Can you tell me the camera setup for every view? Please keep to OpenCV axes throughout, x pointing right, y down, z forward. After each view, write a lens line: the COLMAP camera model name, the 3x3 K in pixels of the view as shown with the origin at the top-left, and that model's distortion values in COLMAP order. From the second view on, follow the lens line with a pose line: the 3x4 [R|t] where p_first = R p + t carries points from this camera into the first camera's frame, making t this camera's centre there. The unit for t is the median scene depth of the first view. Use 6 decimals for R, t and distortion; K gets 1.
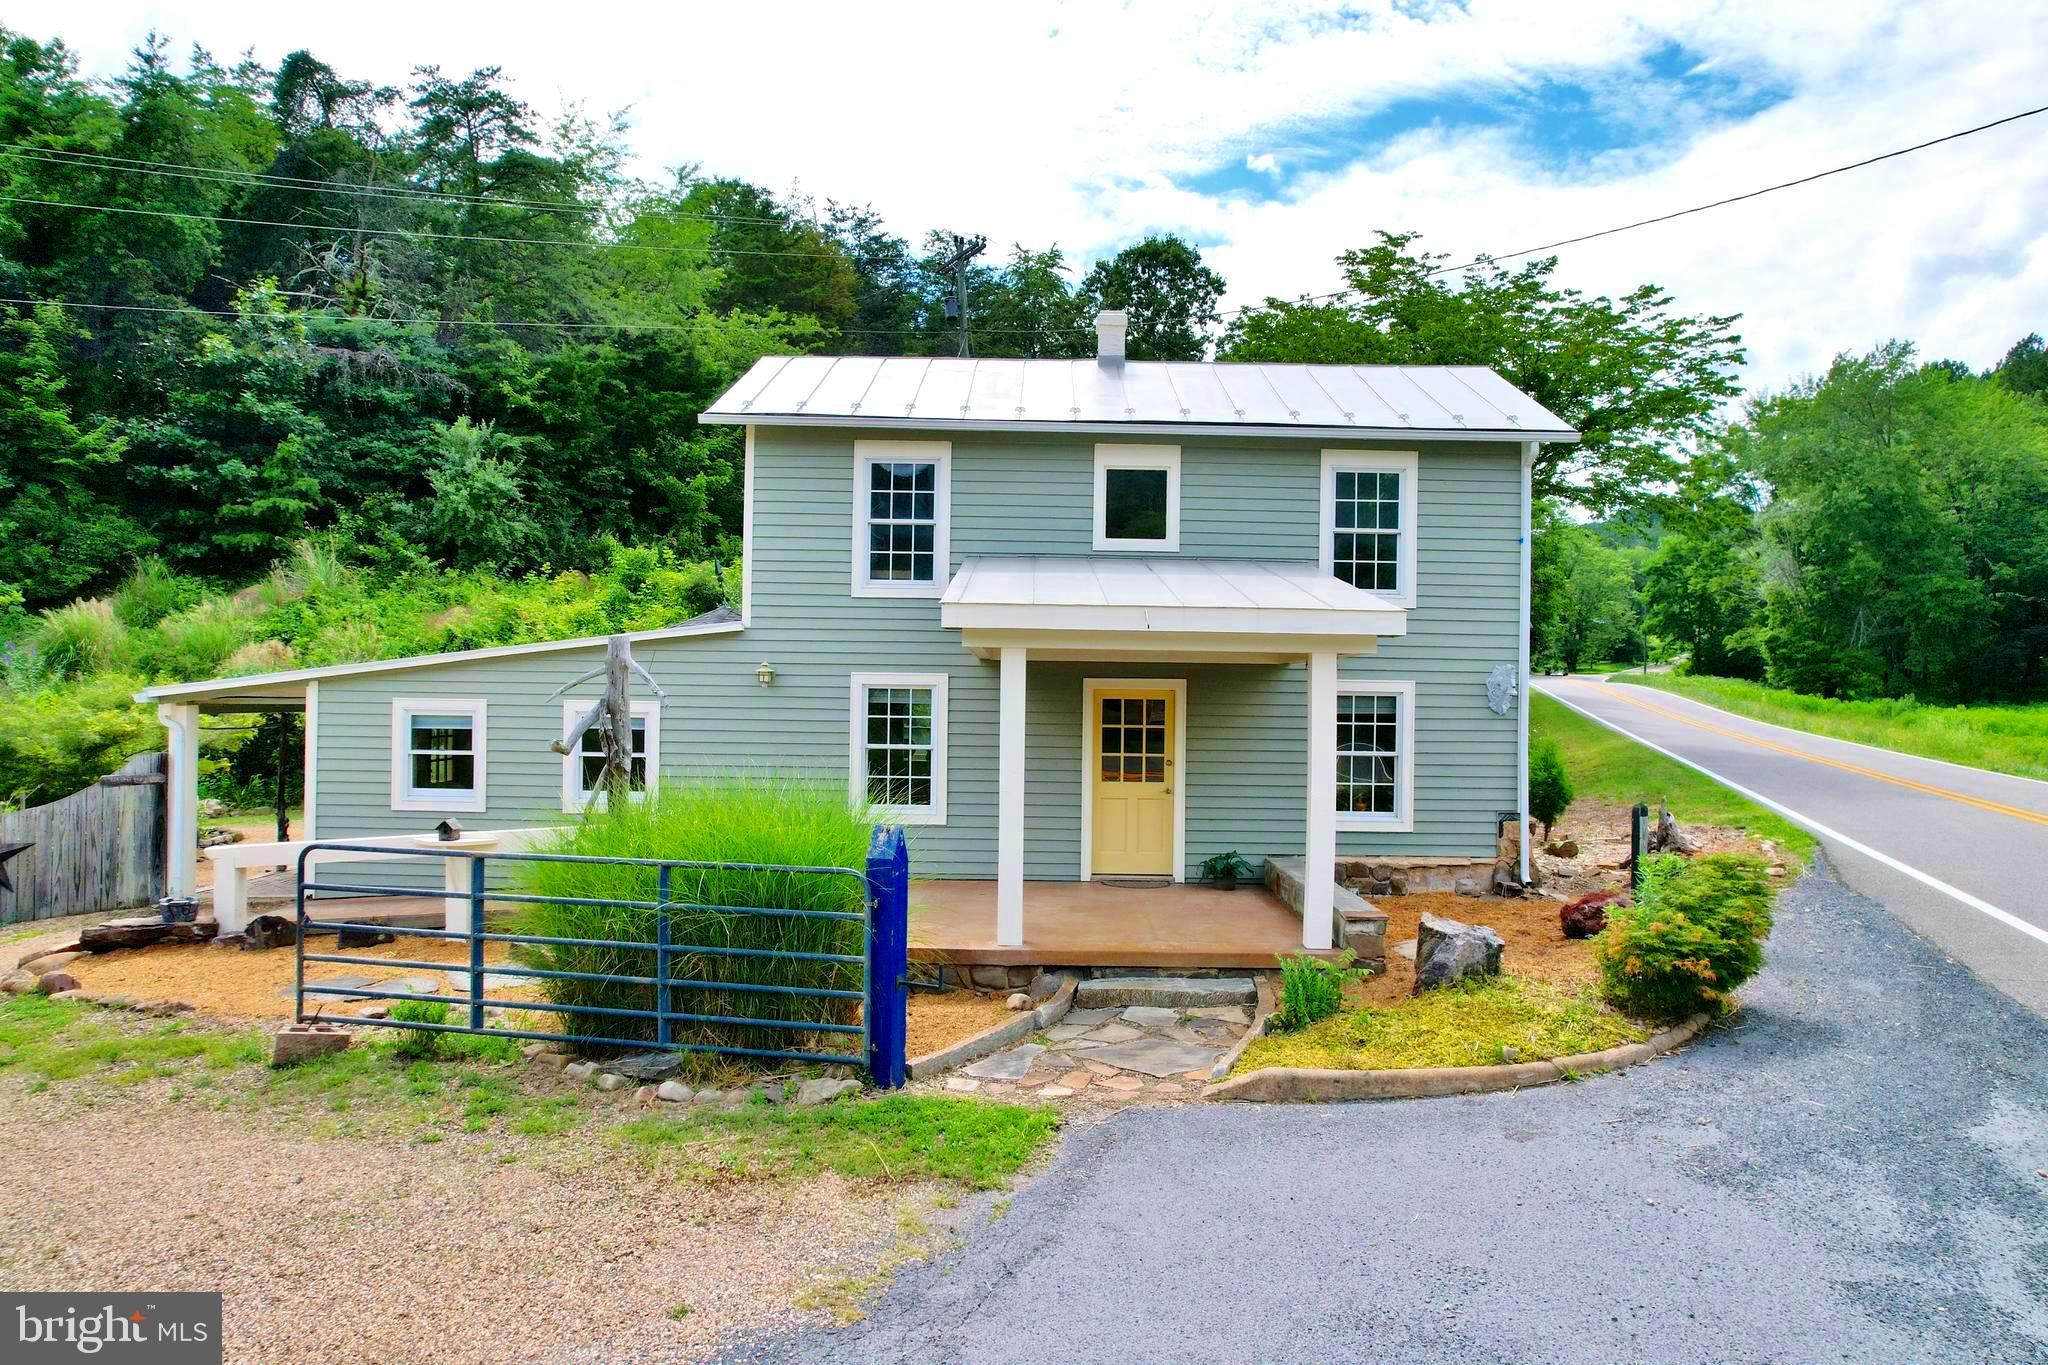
lens RADIAL K [[1279.5, 0, 1008.5], [0, 1279.5, 696.8], [0, 0, 1]] dist [0.002675, 0.009311]
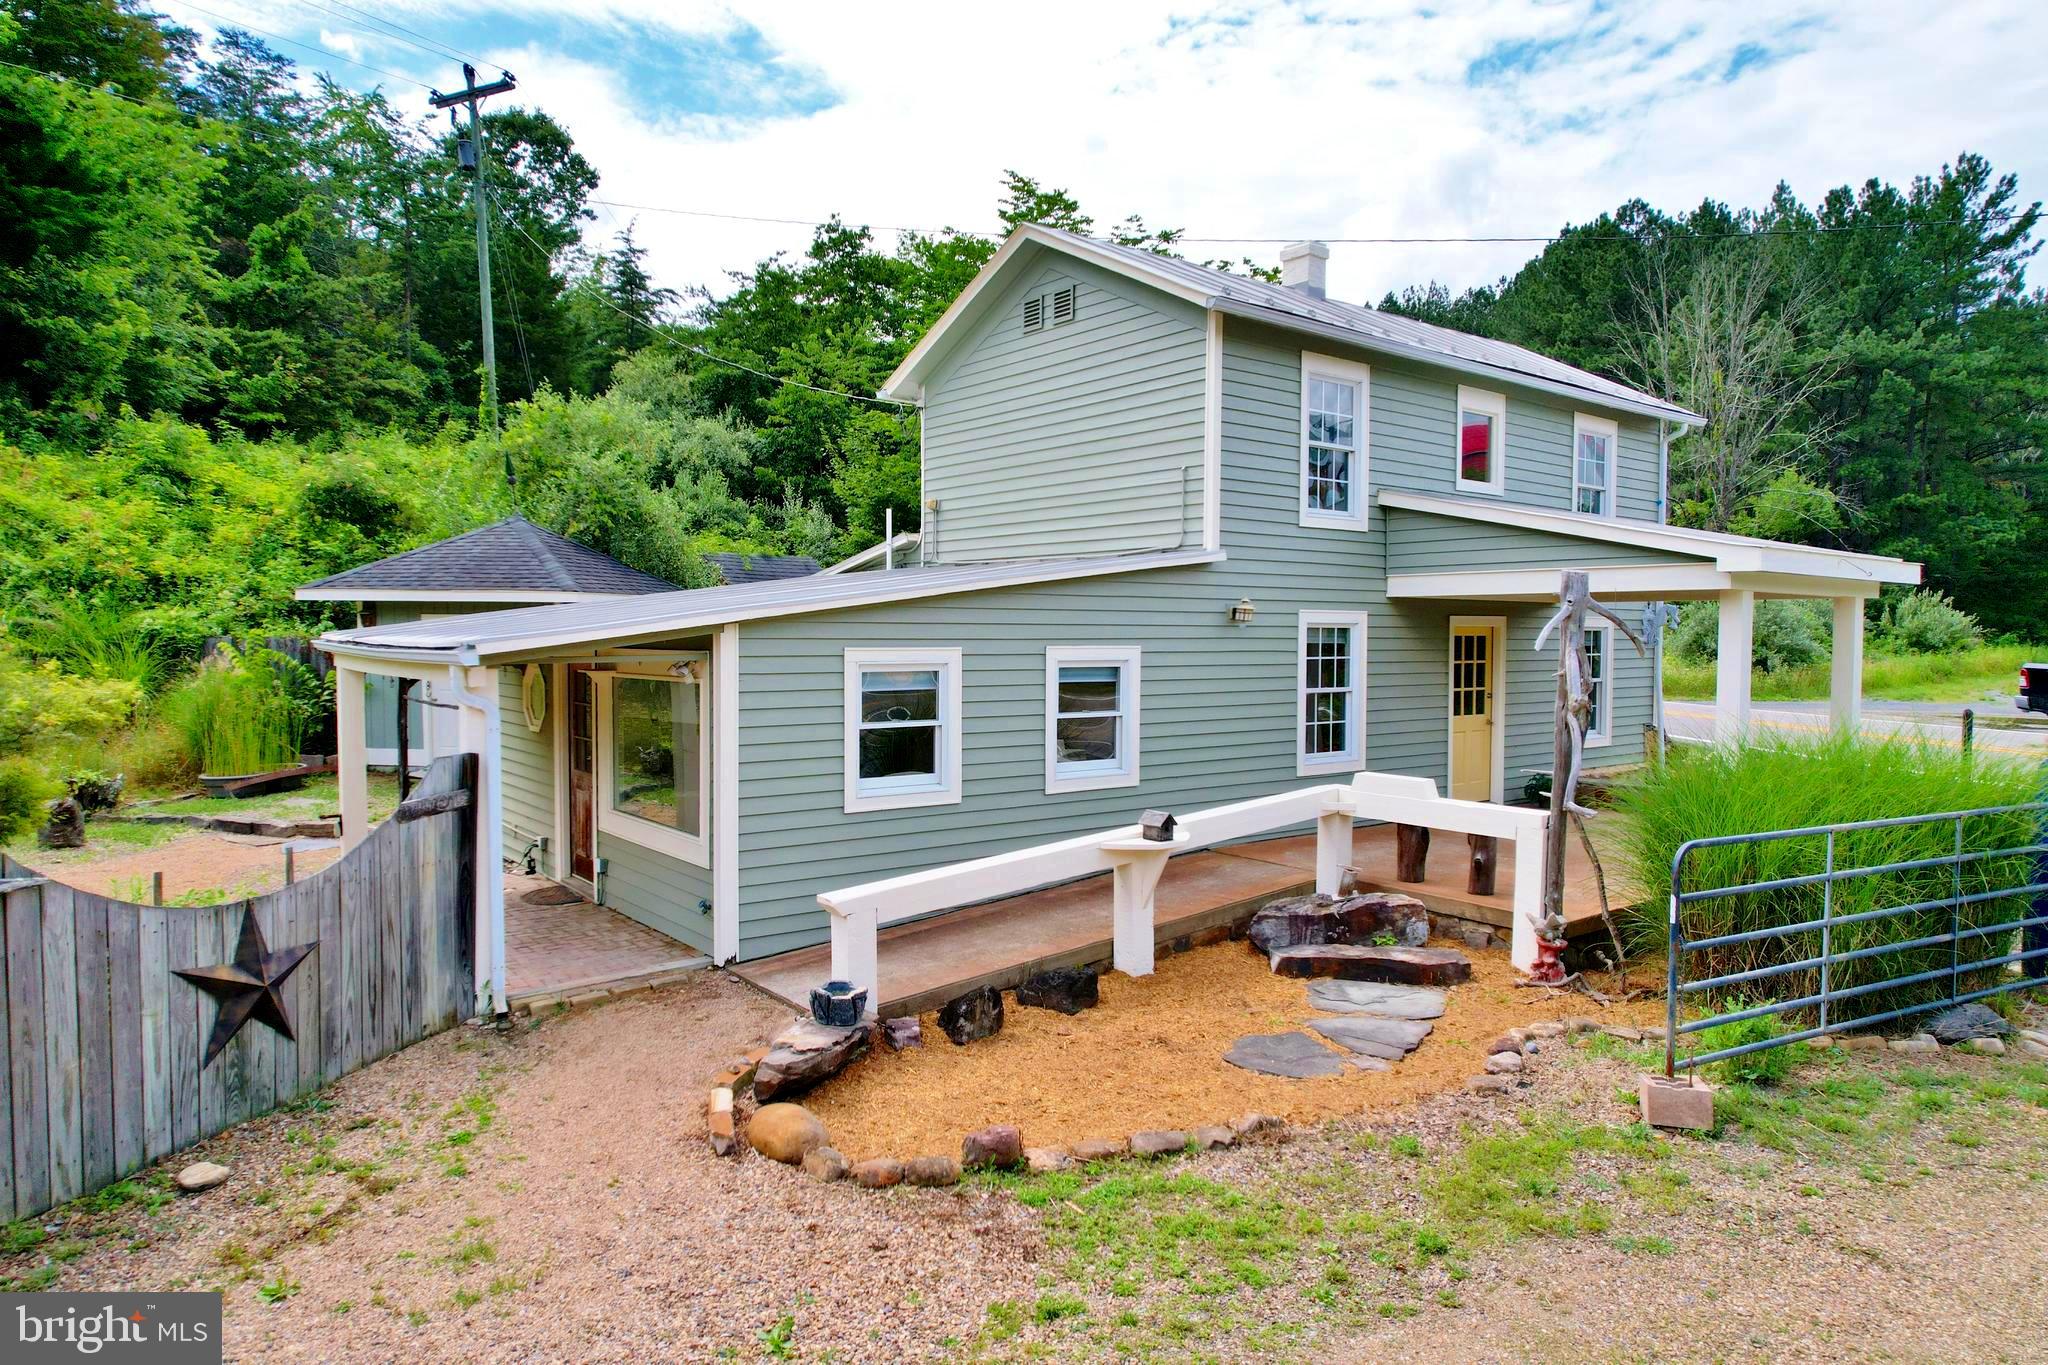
lens RADIAL K [[1279.5, 0, 1018.3], [0, 1279.5, 665.4], [0, 0, 1]] dist [0.002675, 0.009311]
pose [[0.776290, -0.027546, 0.629774, -0.838779], [0.010388, 0.999468, 0.030911, -0.009896], [-0.630290, -0.017454, 0.776163, 0.415621]]
